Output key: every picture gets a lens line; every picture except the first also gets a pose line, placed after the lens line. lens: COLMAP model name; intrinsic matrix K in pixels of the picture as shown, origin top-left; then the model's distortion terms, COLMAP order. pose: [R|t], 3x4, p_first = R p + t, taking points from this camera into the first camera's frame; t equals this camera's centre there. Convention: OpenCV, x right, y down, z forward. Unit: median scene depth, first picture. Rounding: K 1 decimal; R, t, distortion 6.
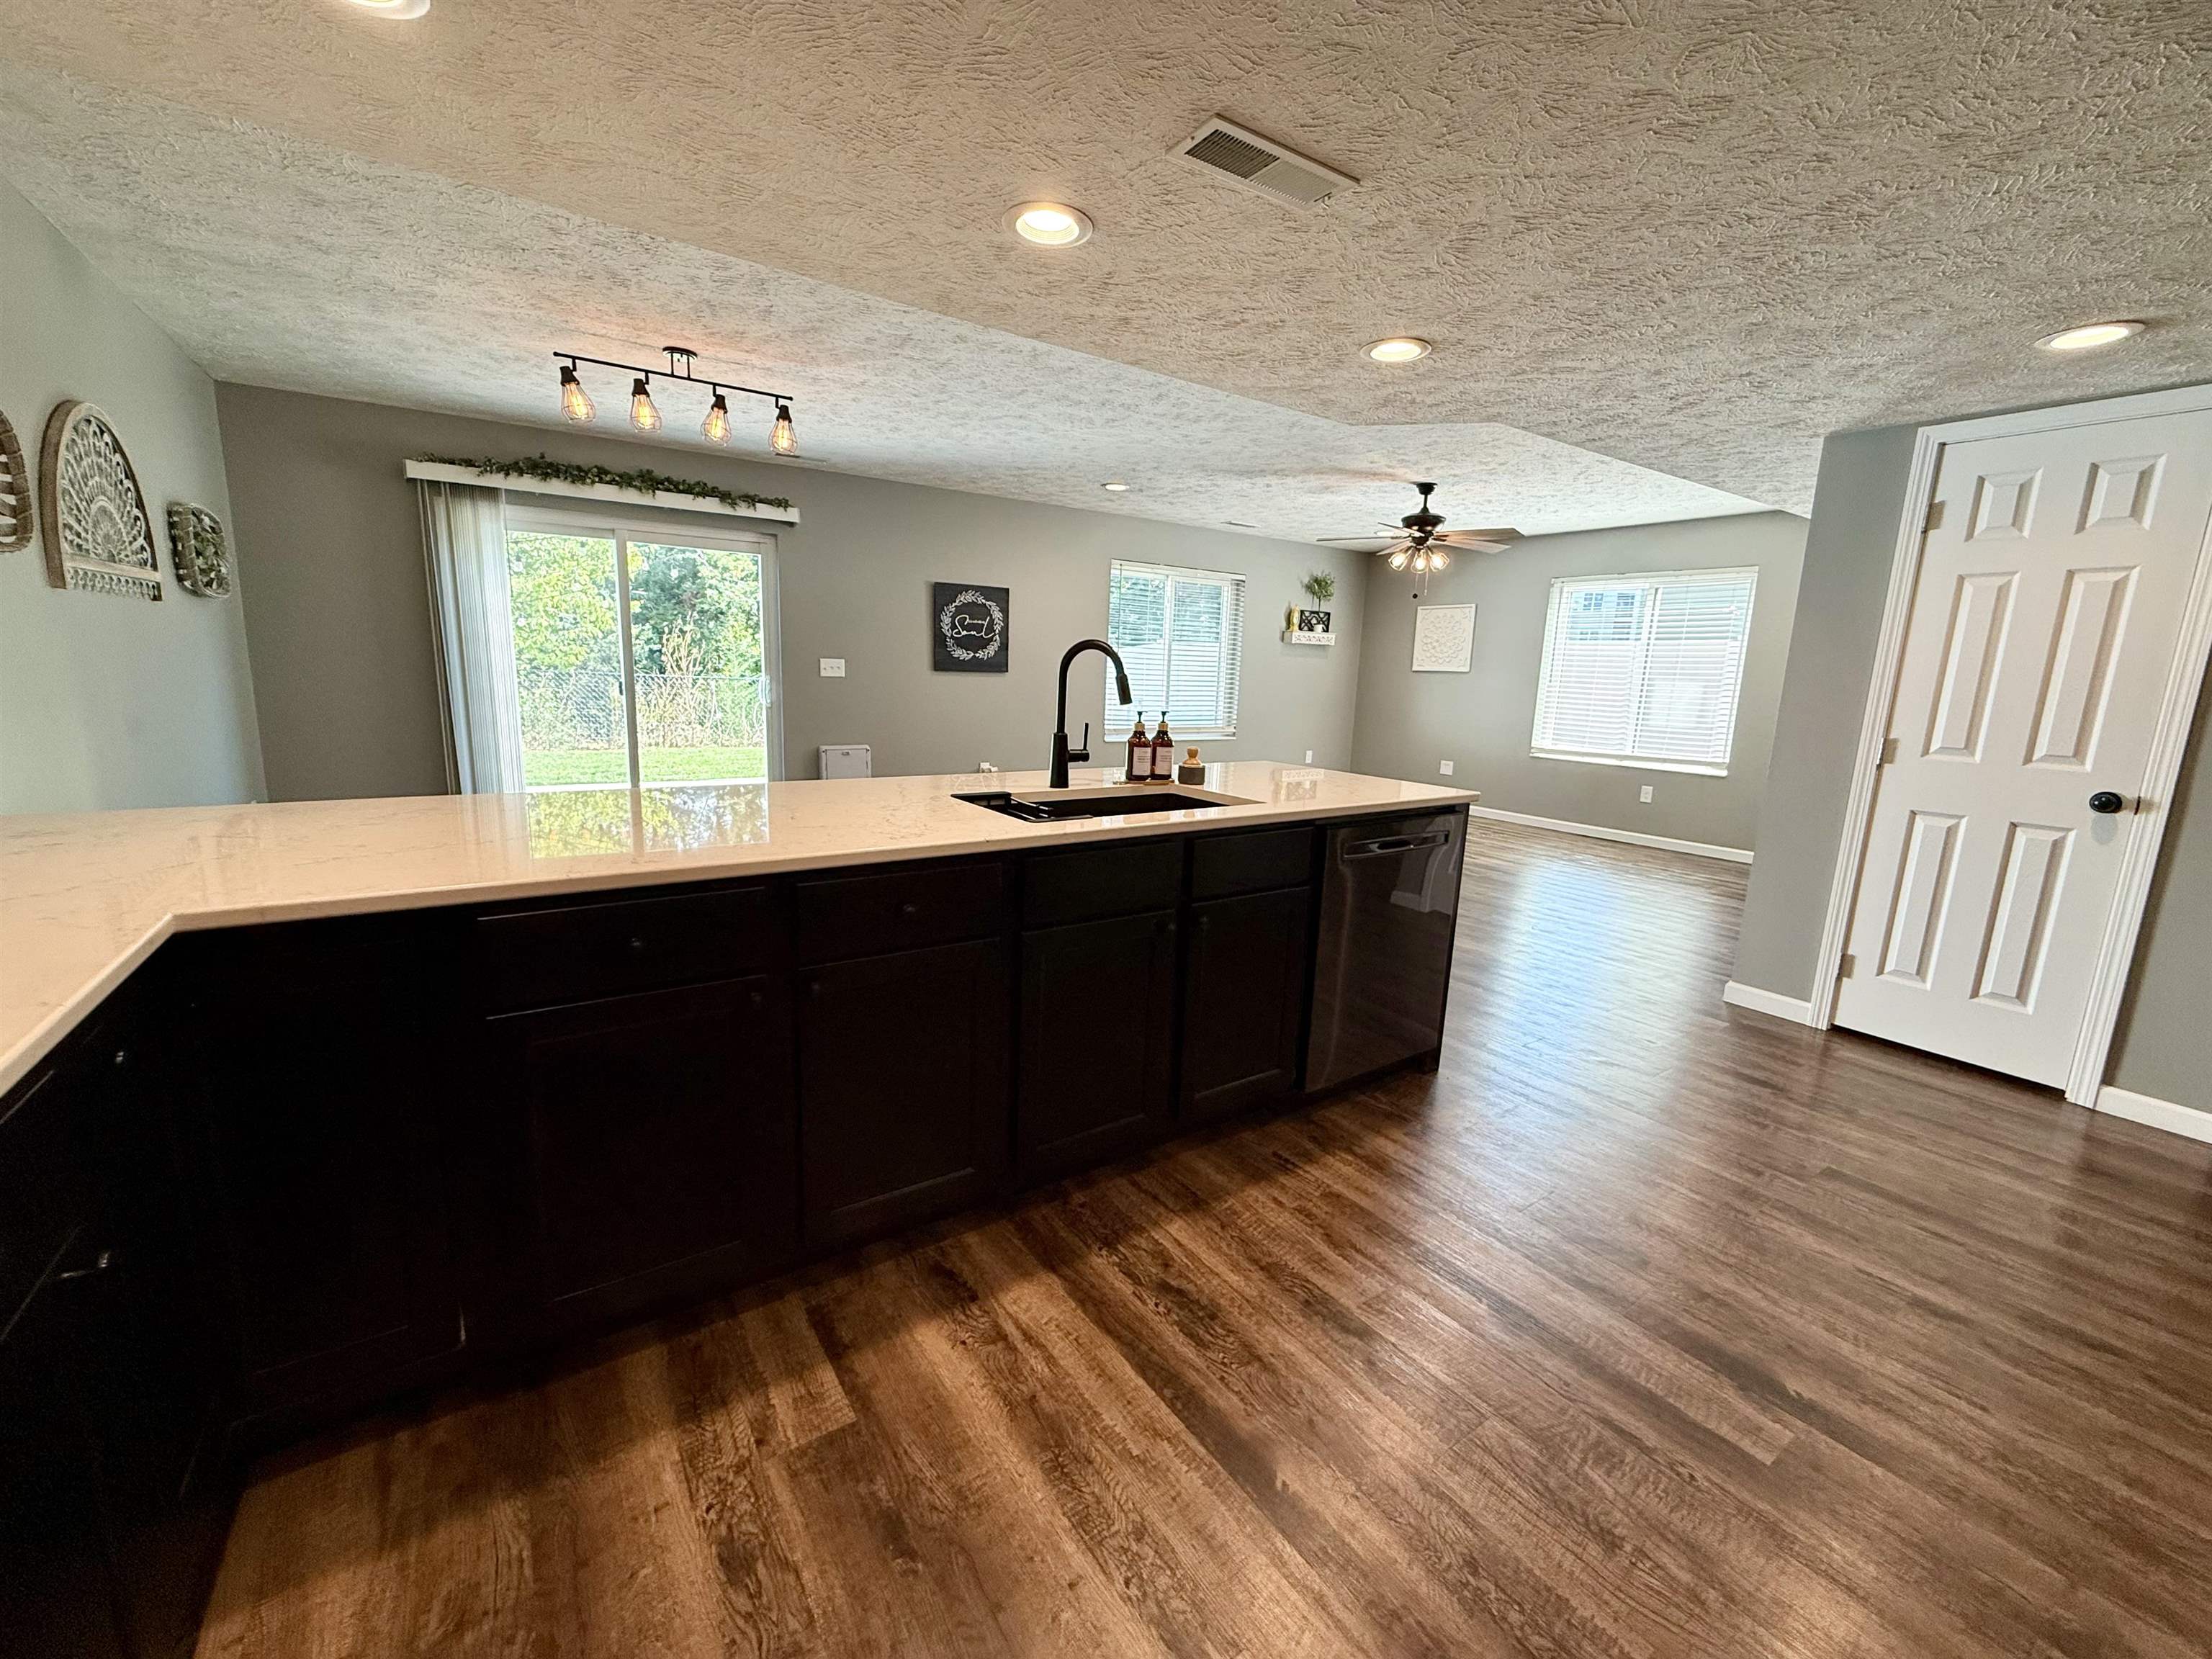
lens RADIAL K [[878.8, 0, 1093.1], [0, 878.8, 841.1], [0, 0, 1]] dist [0.000004, 0.000153]
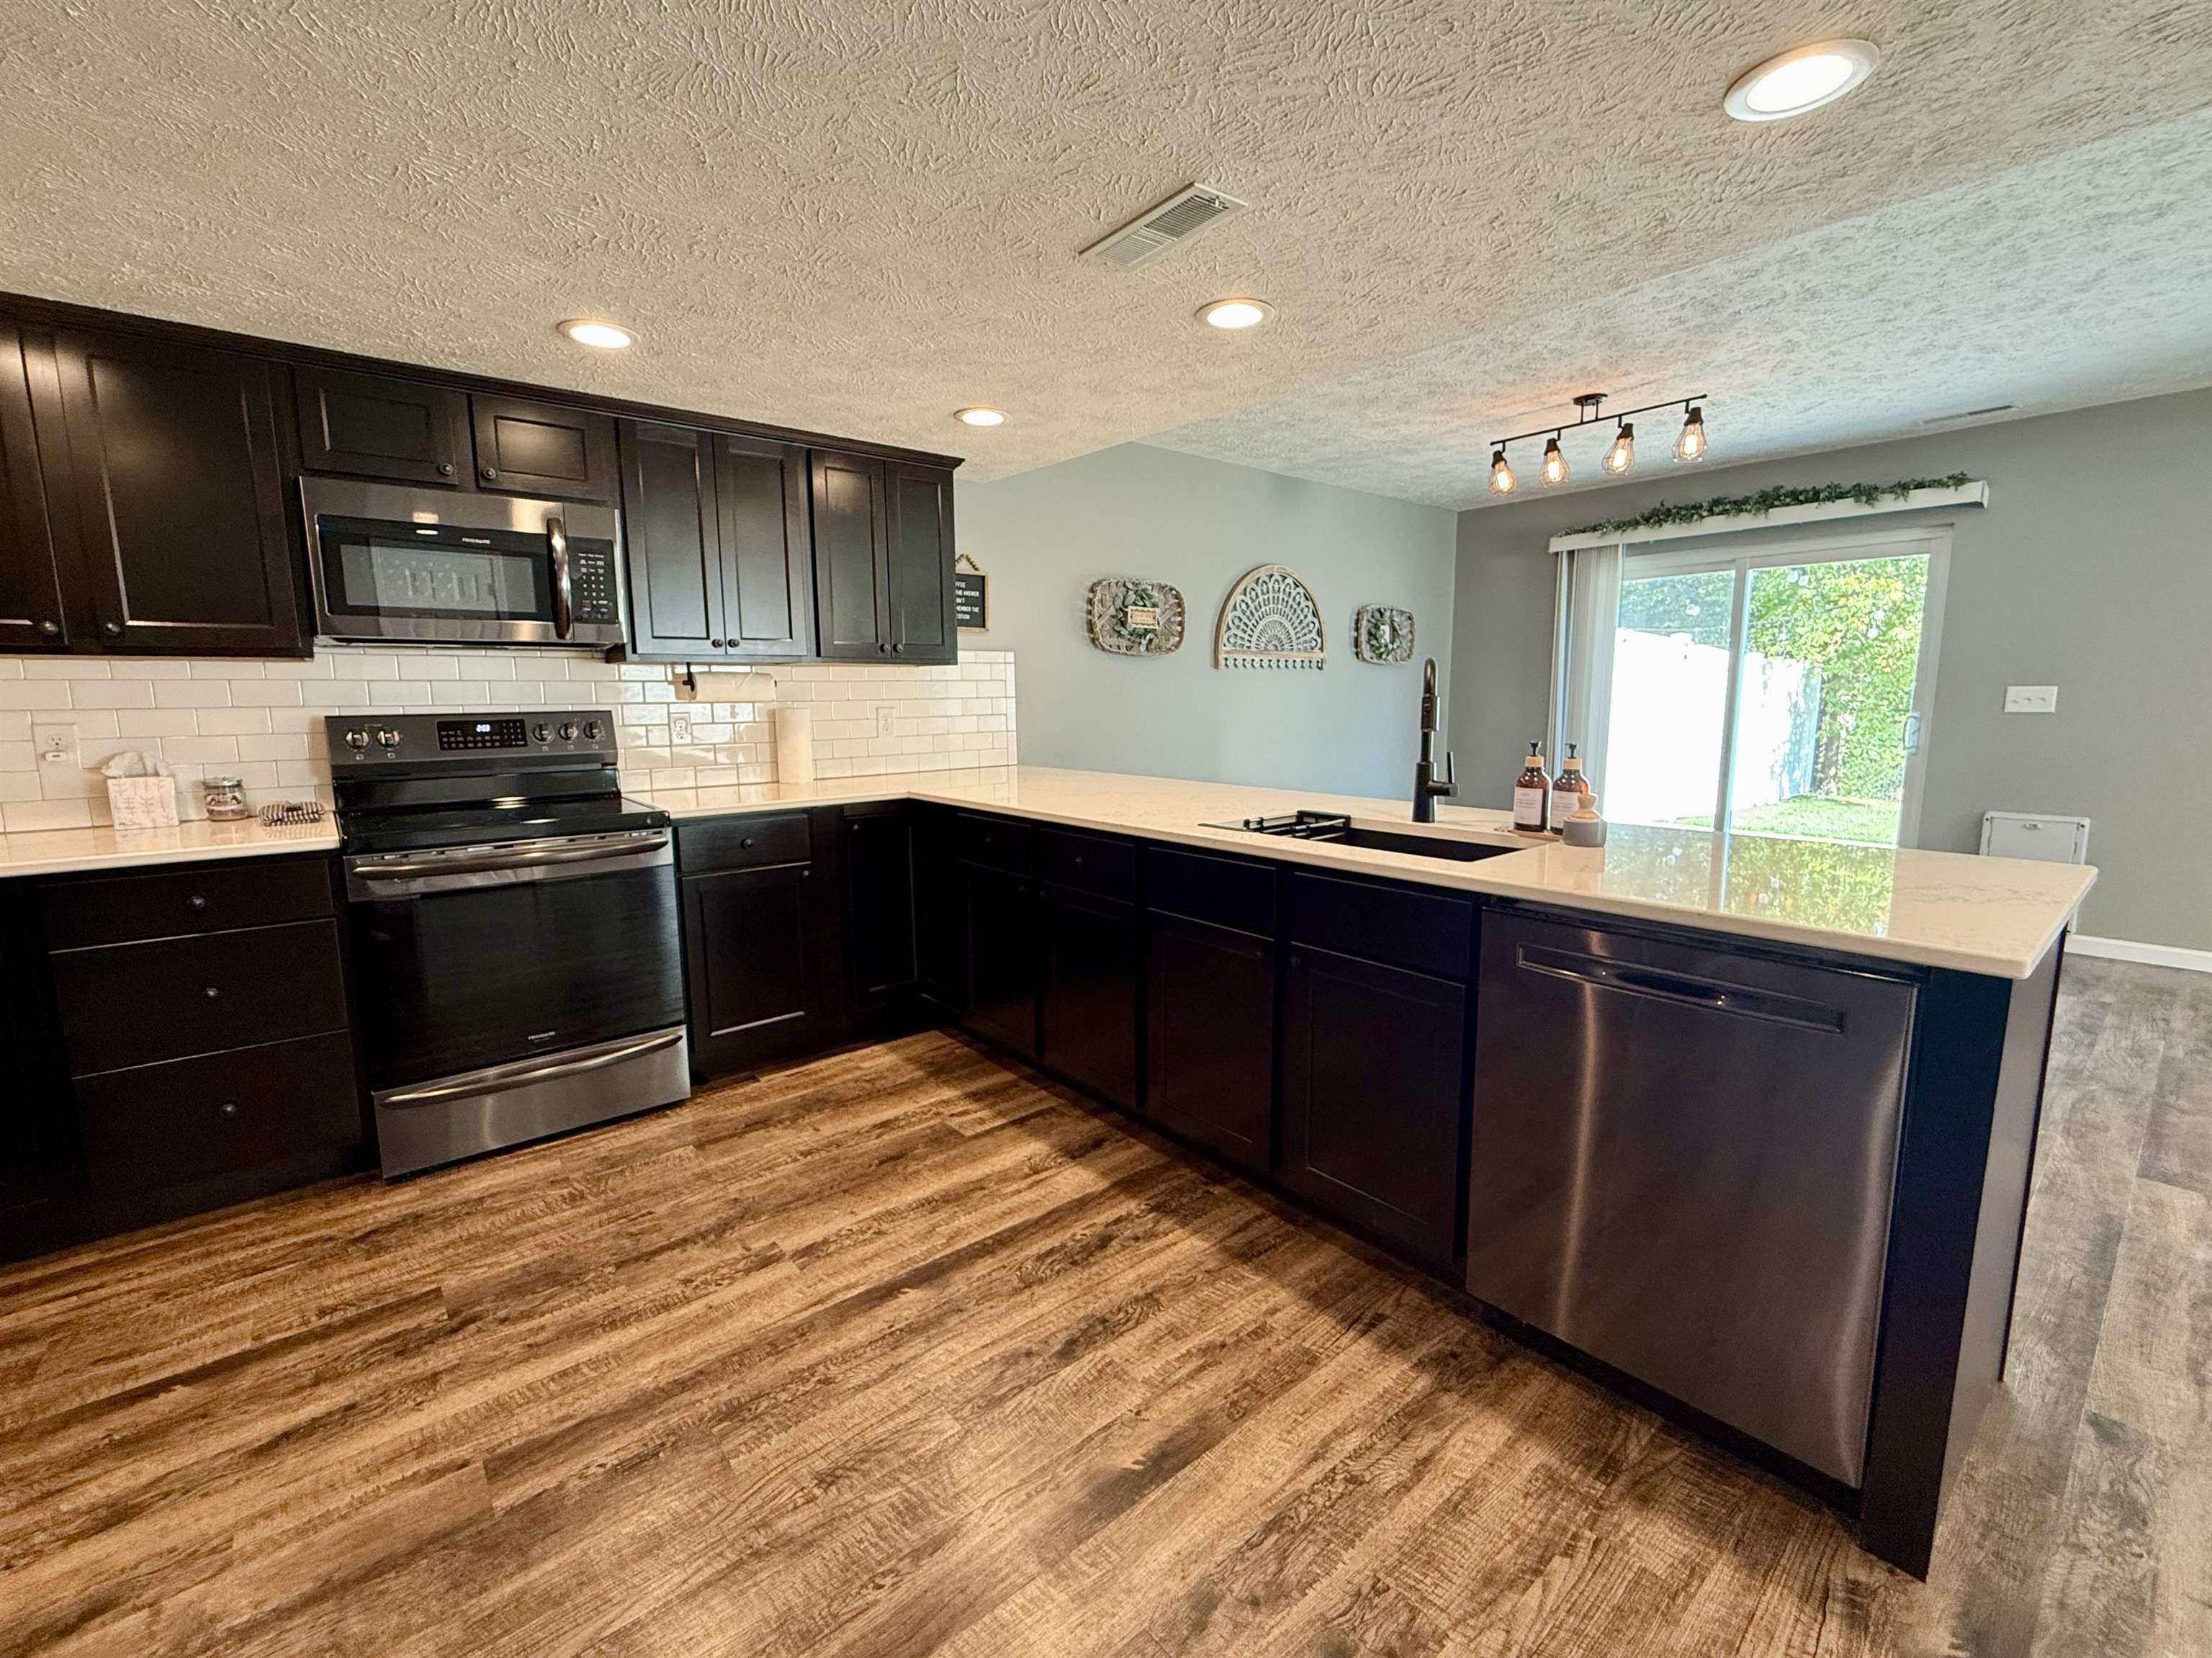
lens RADIAL K [[923.0, 0, 1086.2], [0, 923.0, 839.4], [0, 0, 1]] dist [0.002515, -0.000225]
pose [[0.096786, 0.122762, -0.987705, 1.073913], [-0.183637, 0.977530, 0.103503, -0.096627], [0.978218, 0.171361, 0.117155, 0.683020]]
